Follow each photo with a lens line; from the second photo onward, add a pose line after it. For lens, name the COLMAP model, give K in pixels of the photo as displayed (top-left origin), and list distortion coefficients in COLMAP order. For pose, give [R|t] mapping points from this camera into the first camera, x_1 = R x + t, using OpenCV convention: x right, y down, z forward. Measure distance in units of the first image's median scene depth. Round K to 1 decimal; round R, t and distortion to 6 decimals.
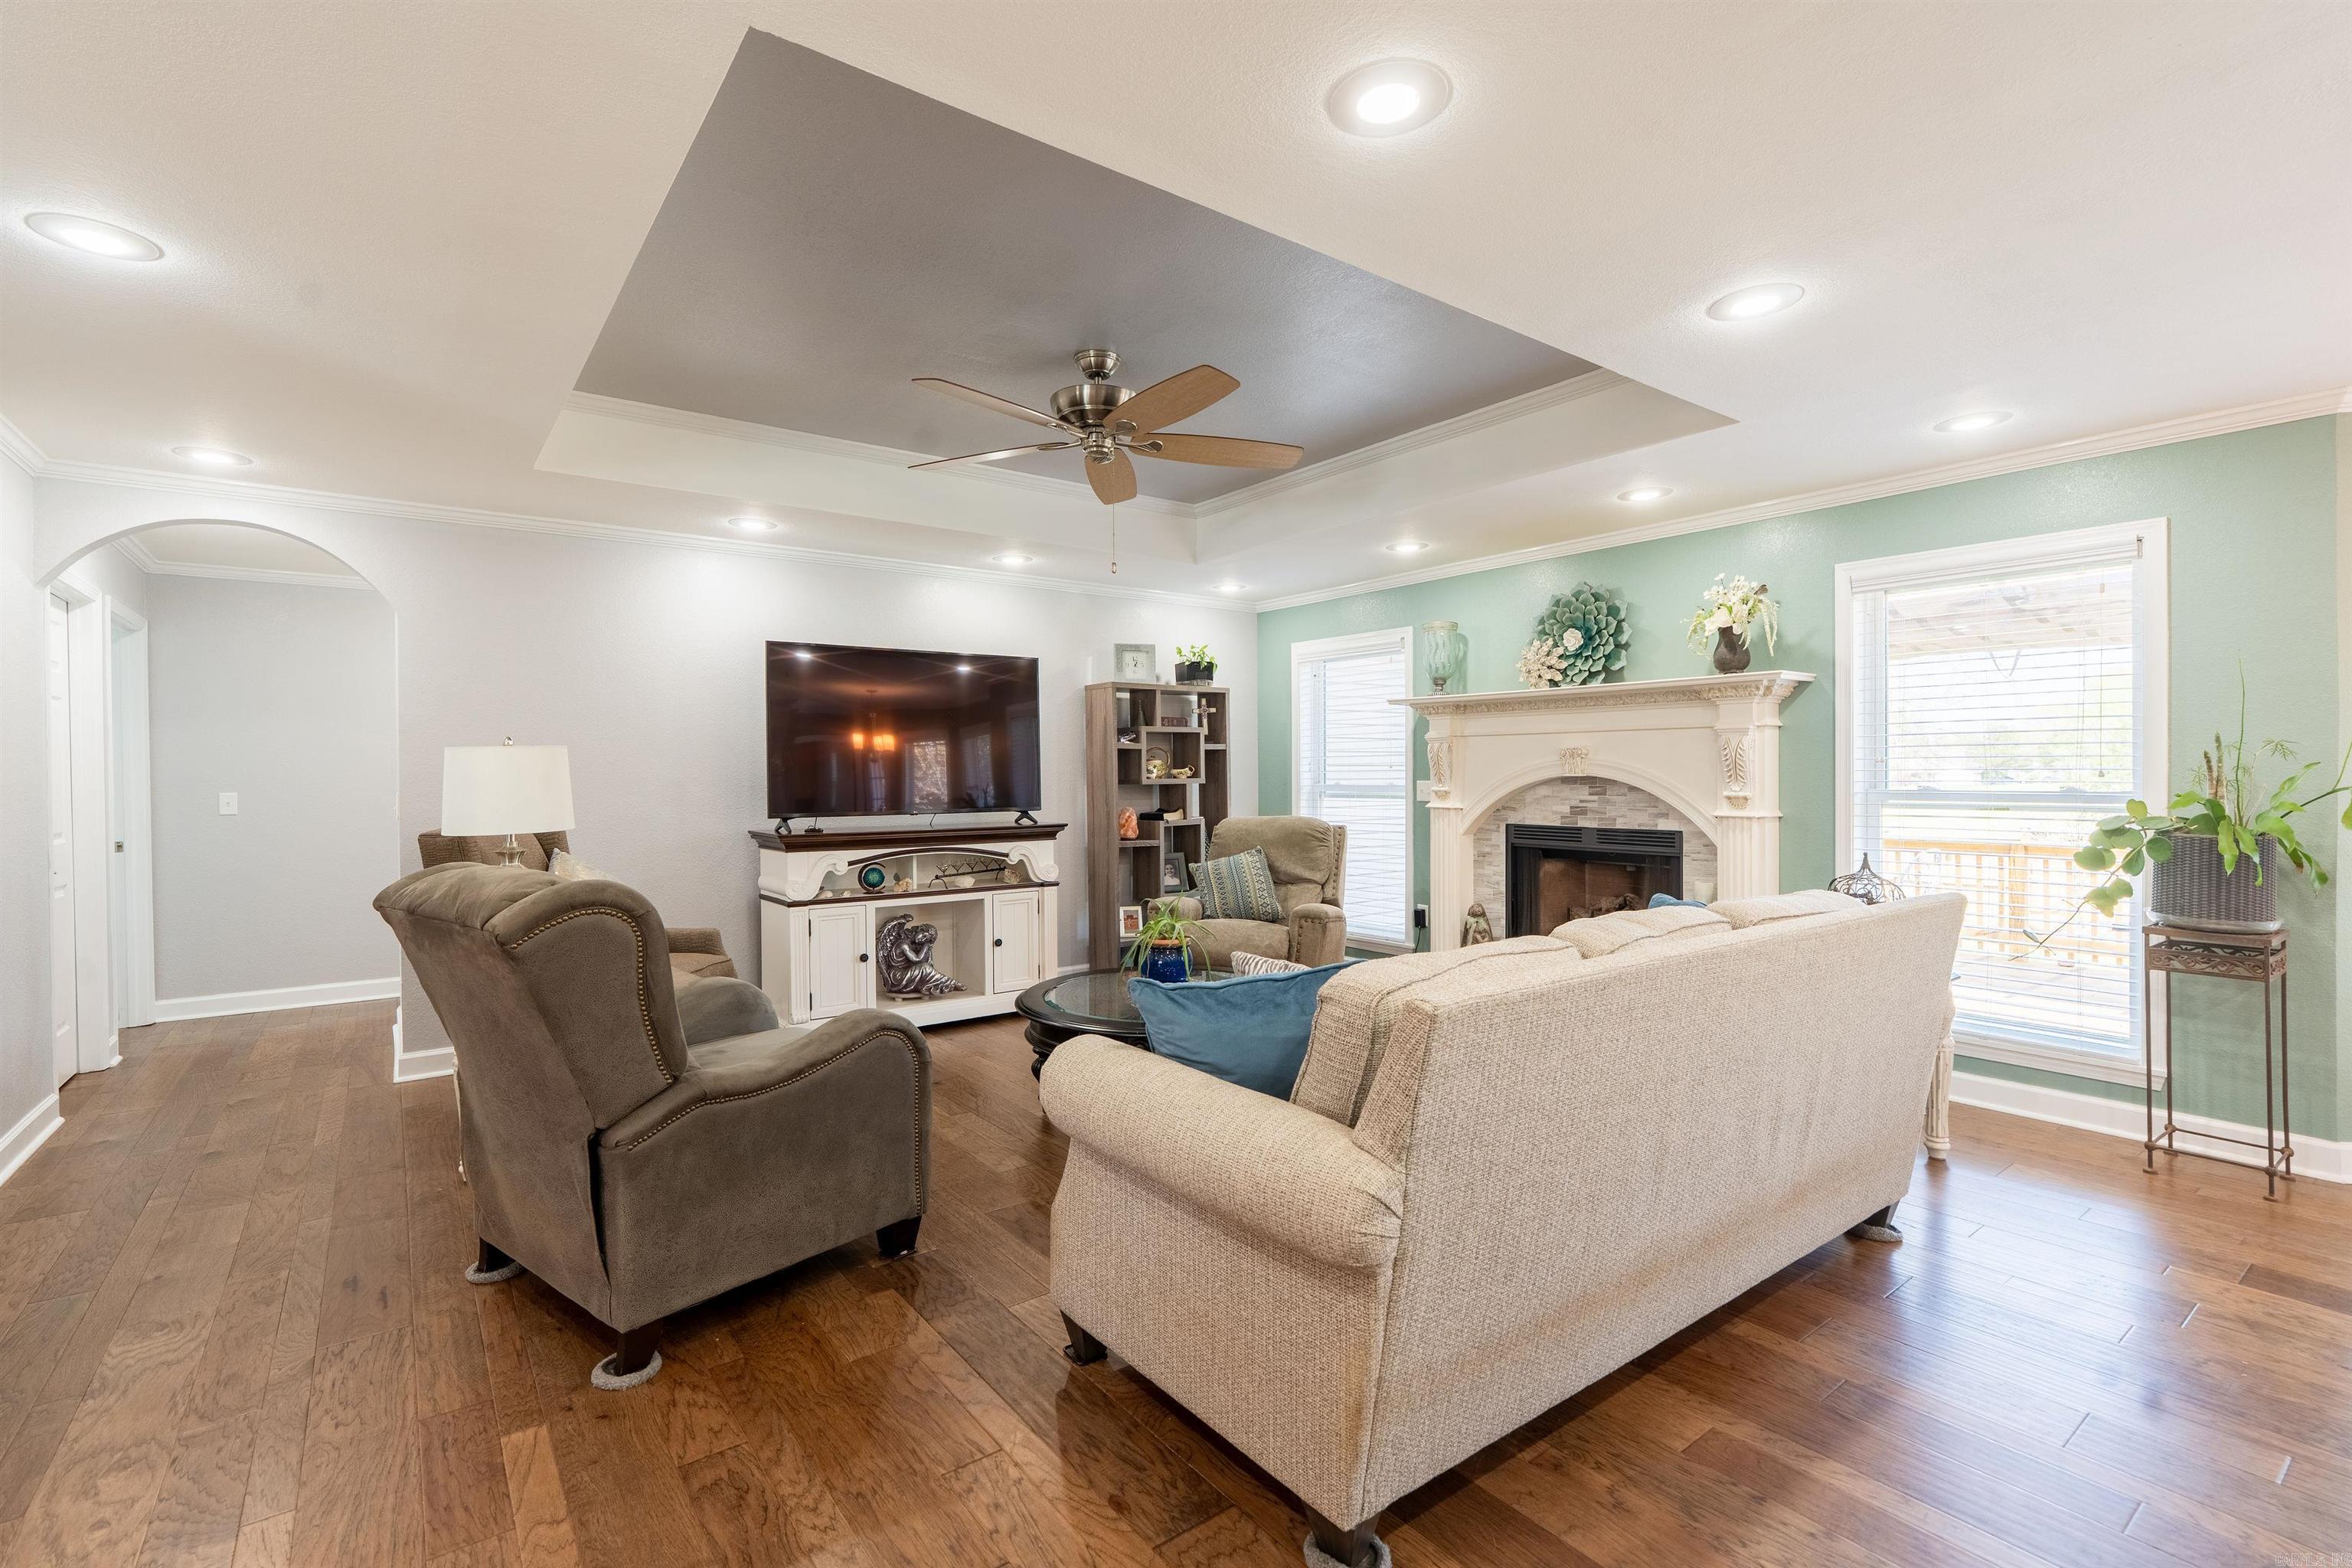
lens RADIAL K [[1060.1, 0, 1168.2], [0, 1060.1, 781.1], [0, 0, 1]] dist [-0.004812, 0.002843]
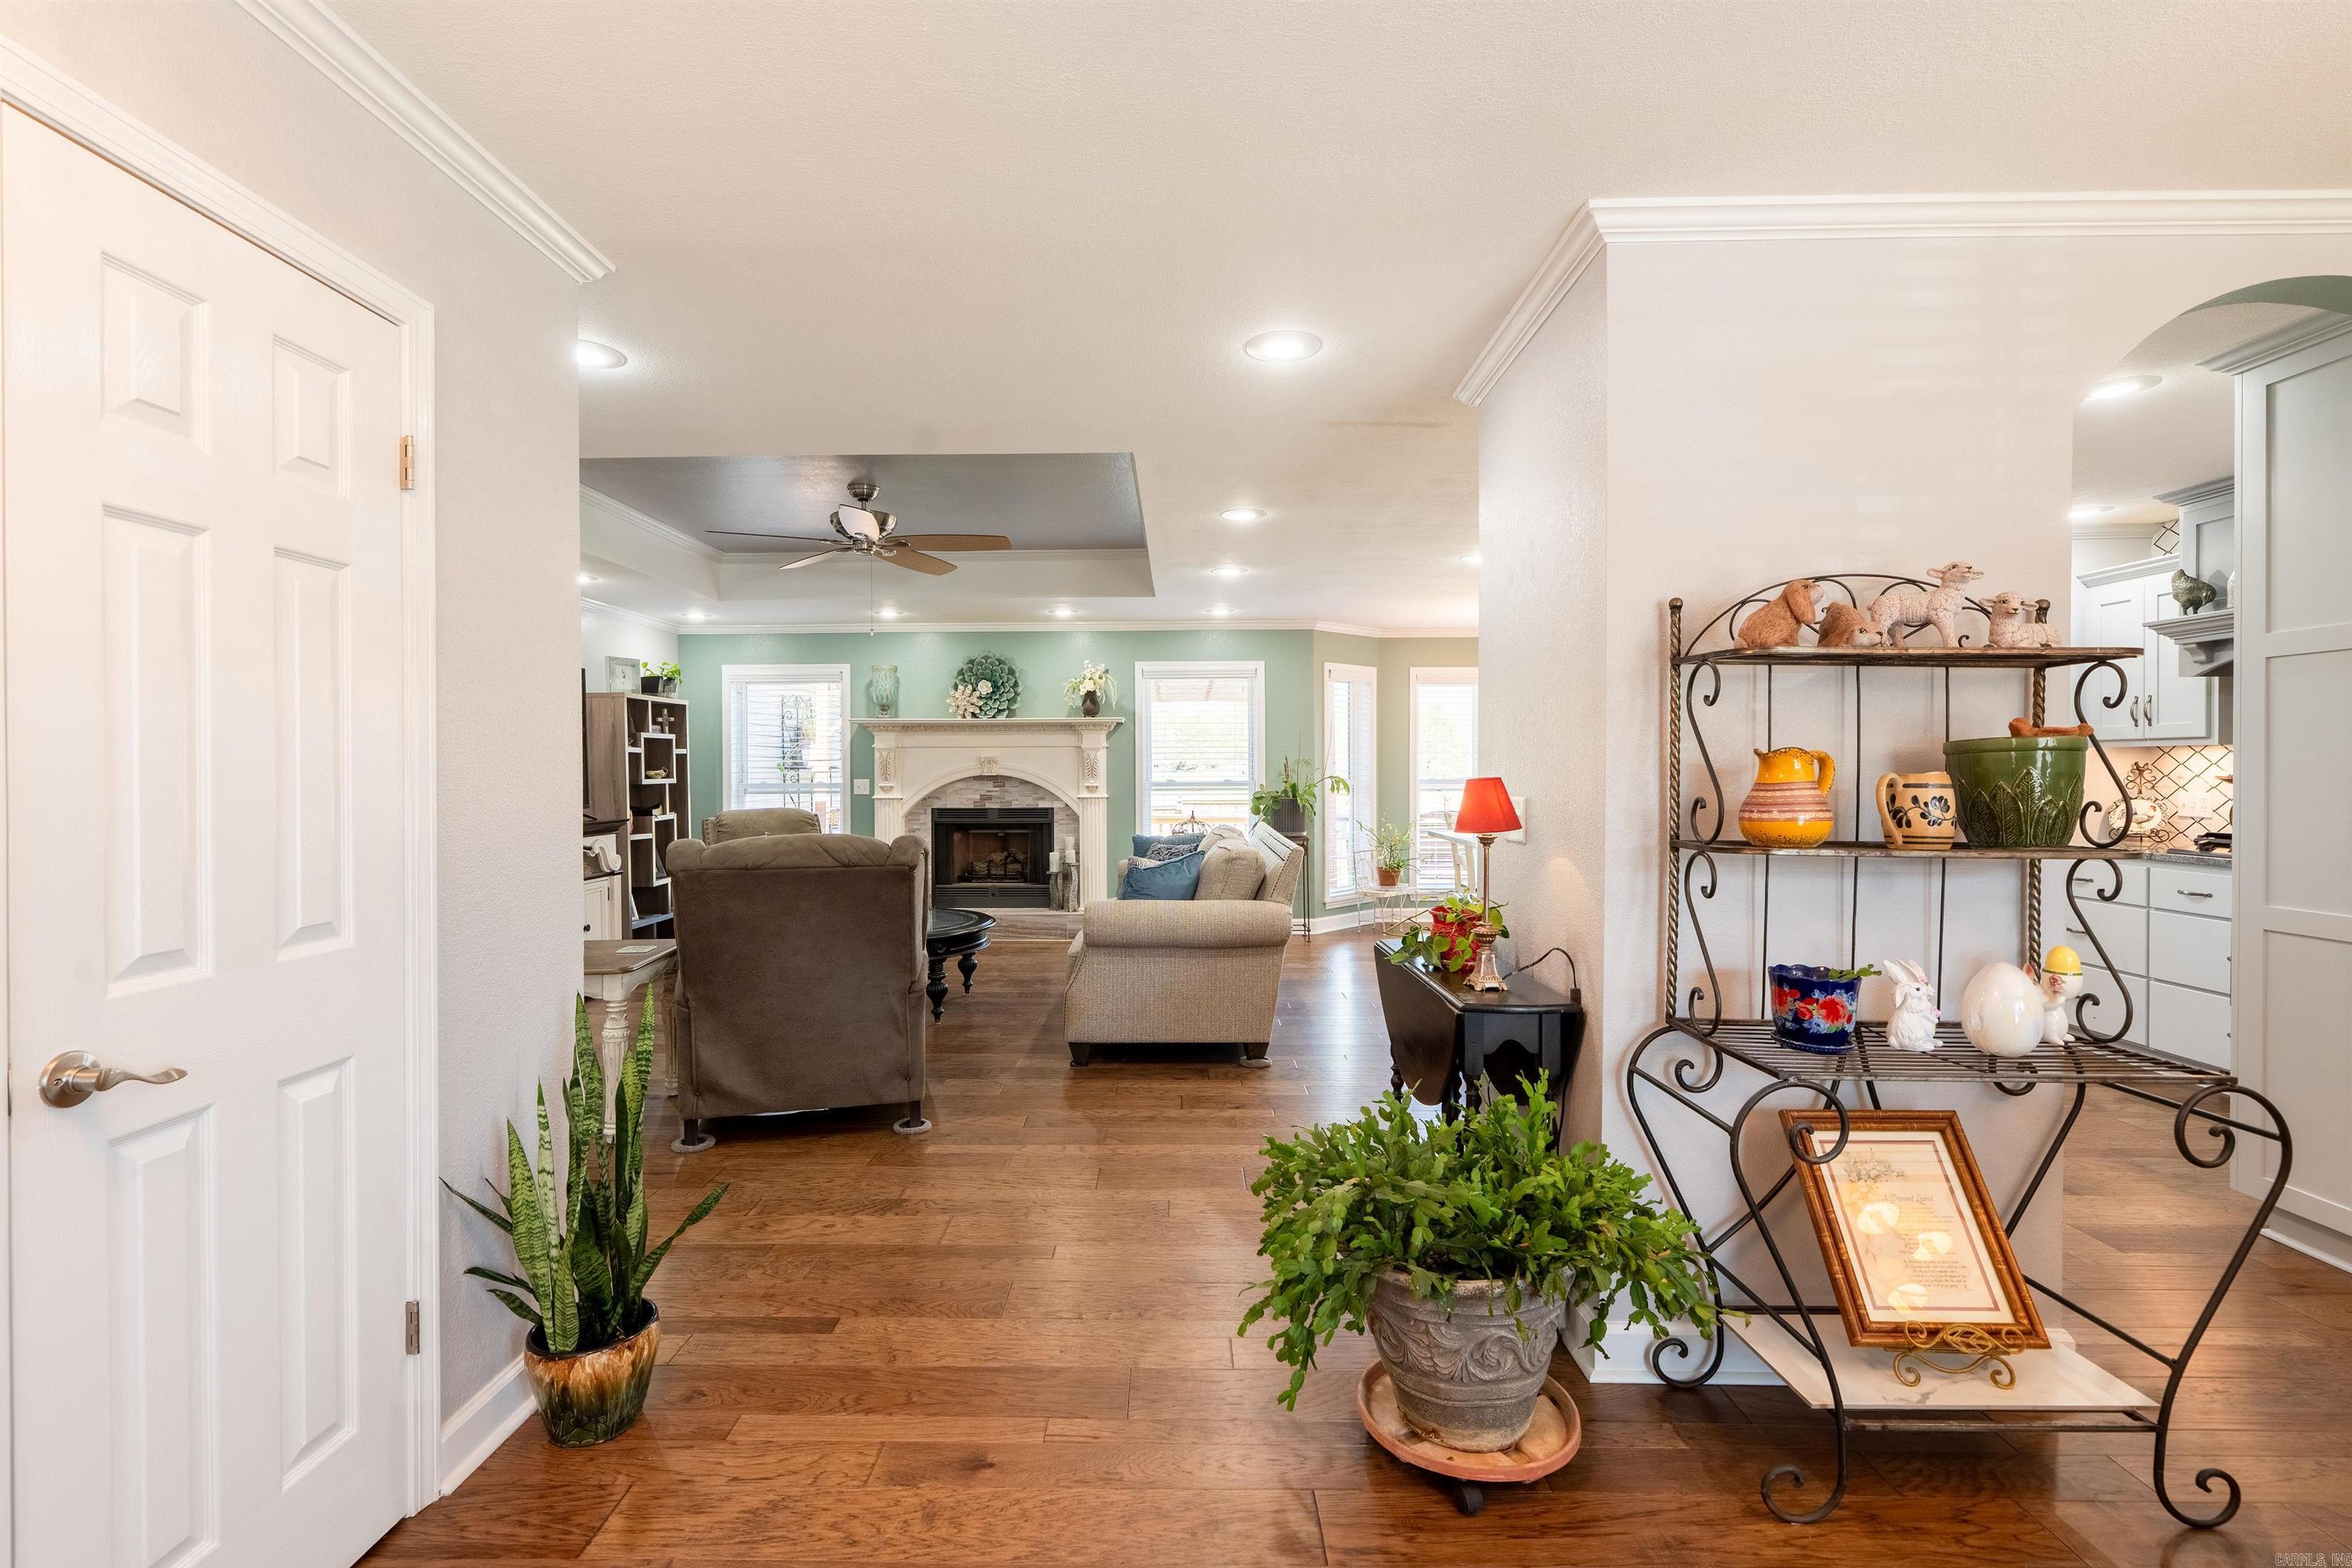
lens RADIAL K [[1060.1, 0, 1159.4], [0, 1060.1, 770.3], [0, 0, 1]] dist [-0.004812, 0.002843]
pose [[0.604245, 0.003102, 0.796793, -0.708128], [0.010009, 0.999884, -0.011483, 0.008306], [-0.796736, 0.014914, 0.604144, -0.141845]]
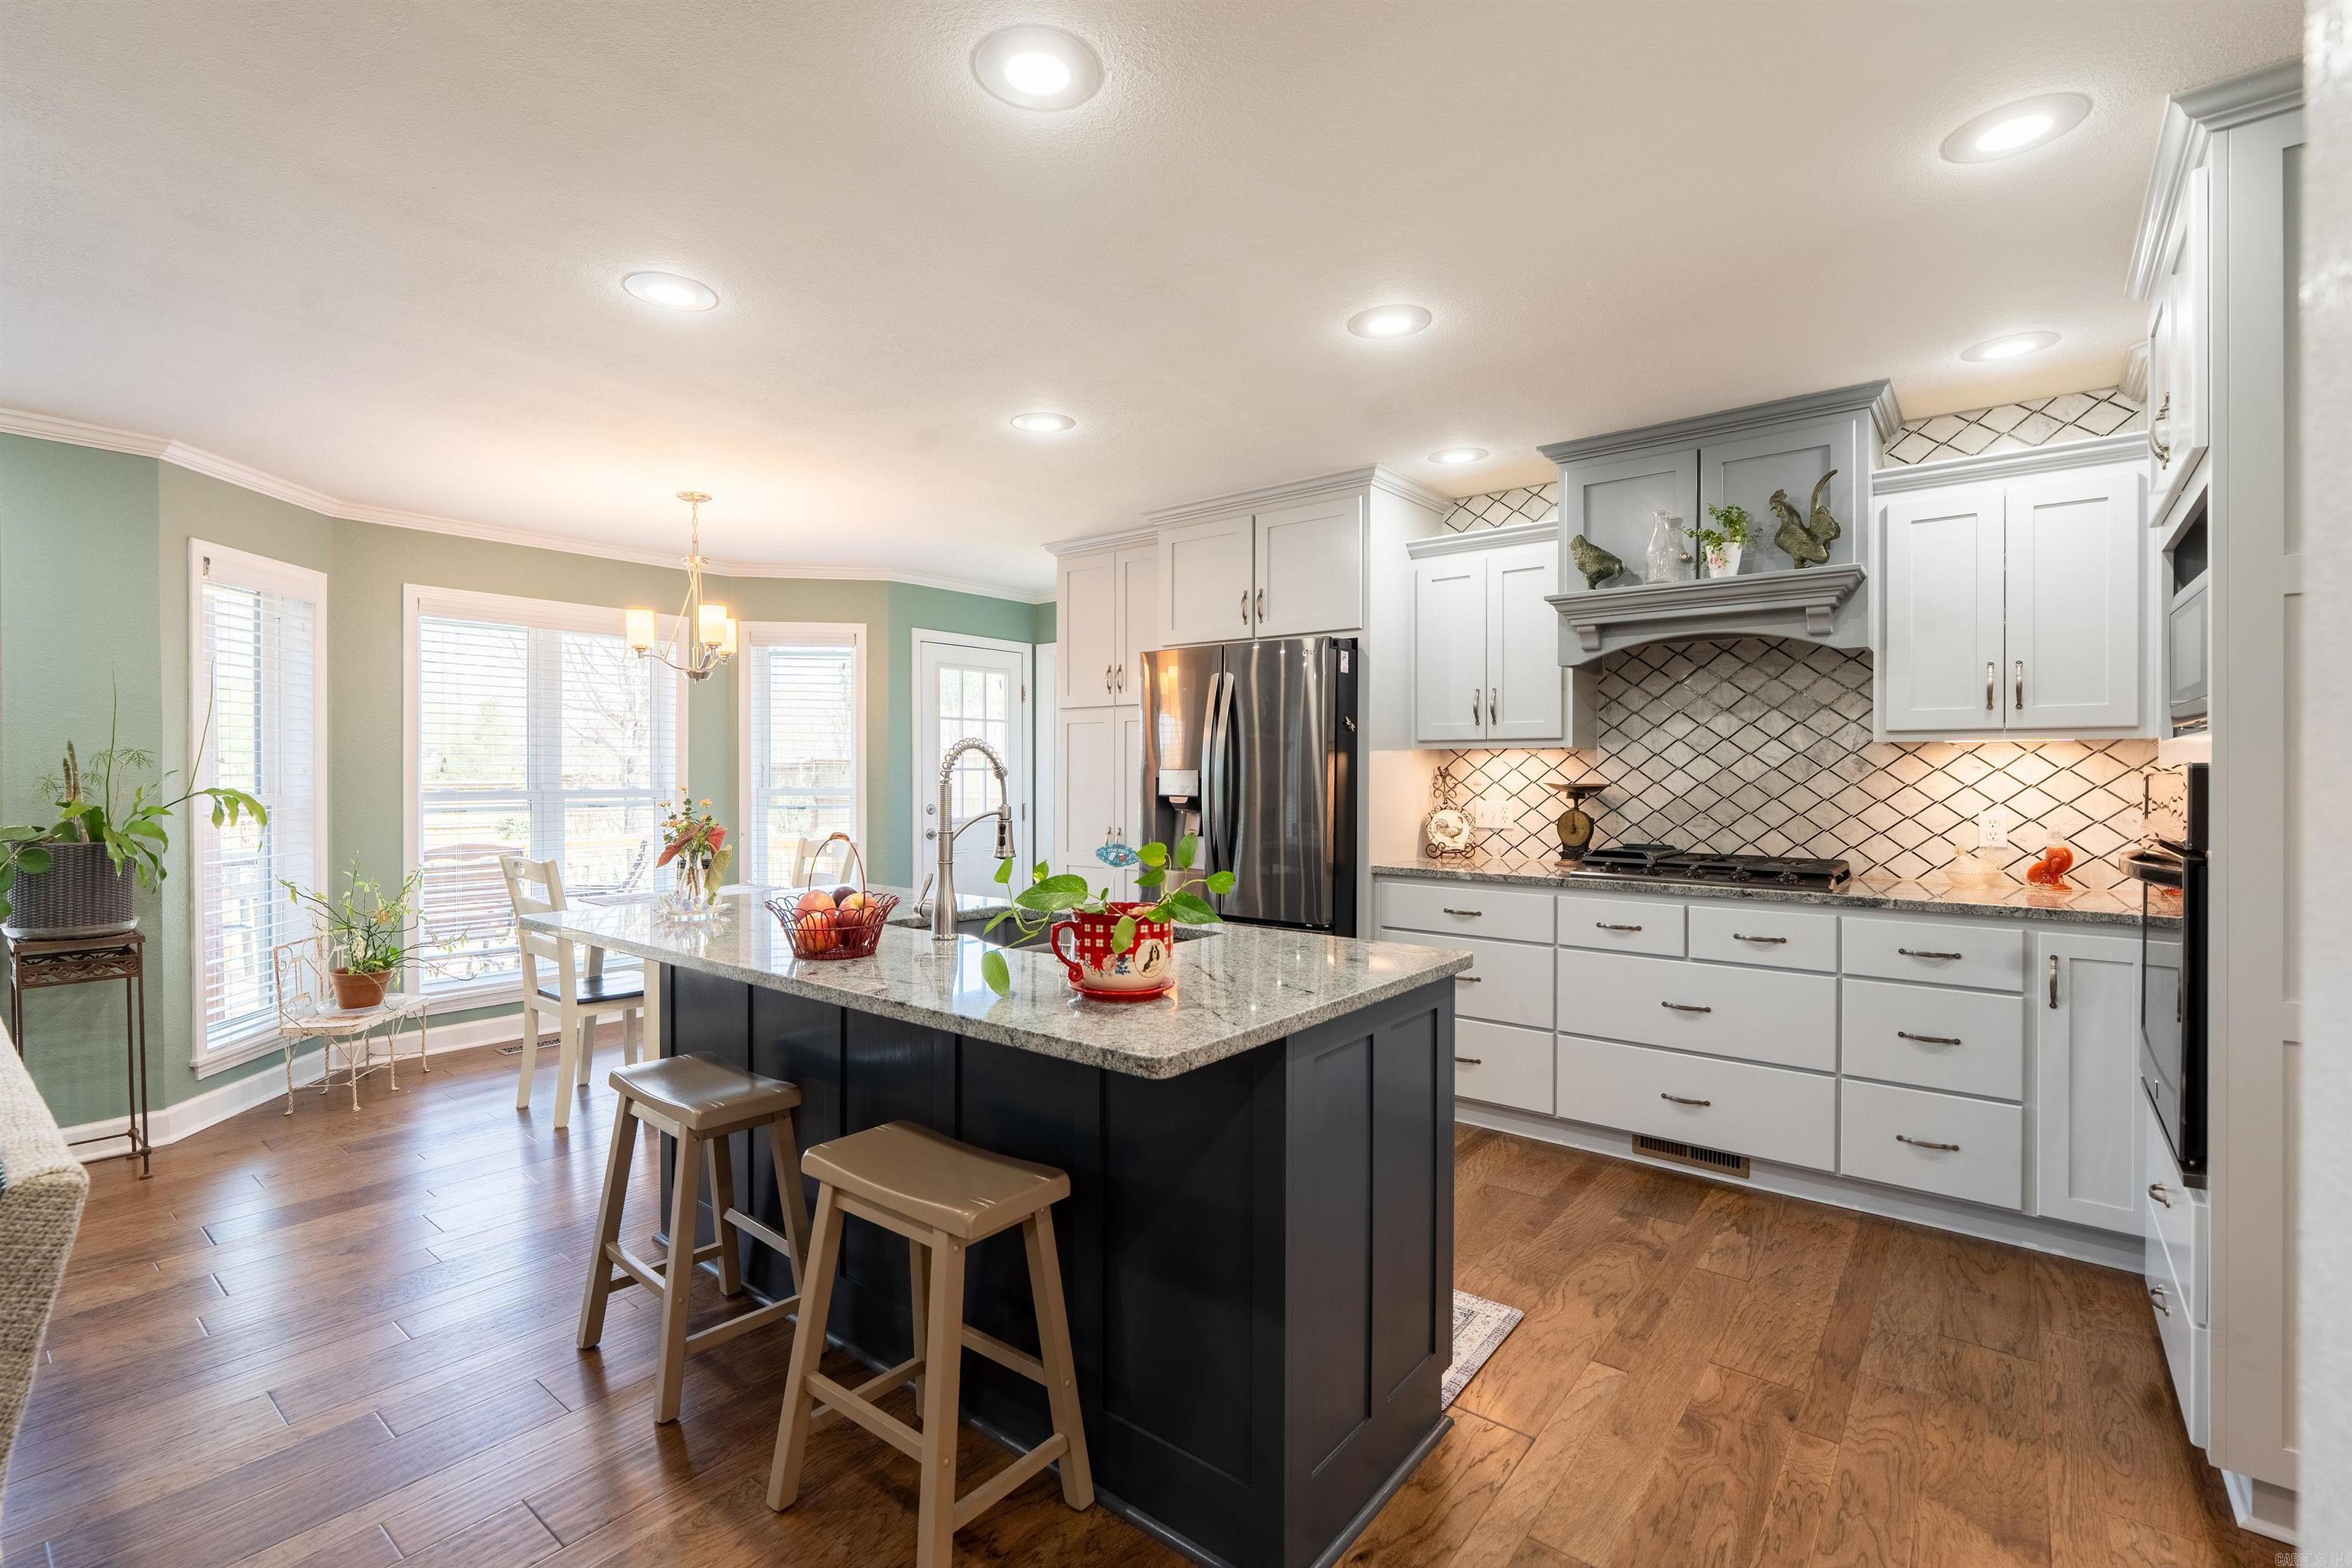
lens RADIAL K [[1060.1, 0, 1161.1], [0, 1060.1, 778.7], [0, 0, 1]] dist [-0.004812, 0.002843]
pose [[-0.250990, 0.001357, 0.967989, -0.155238], [0.014867, 0.999886, 0.002453, 0.002369], [-0.967875, 0.015007, -0.250982, 0.163423]]
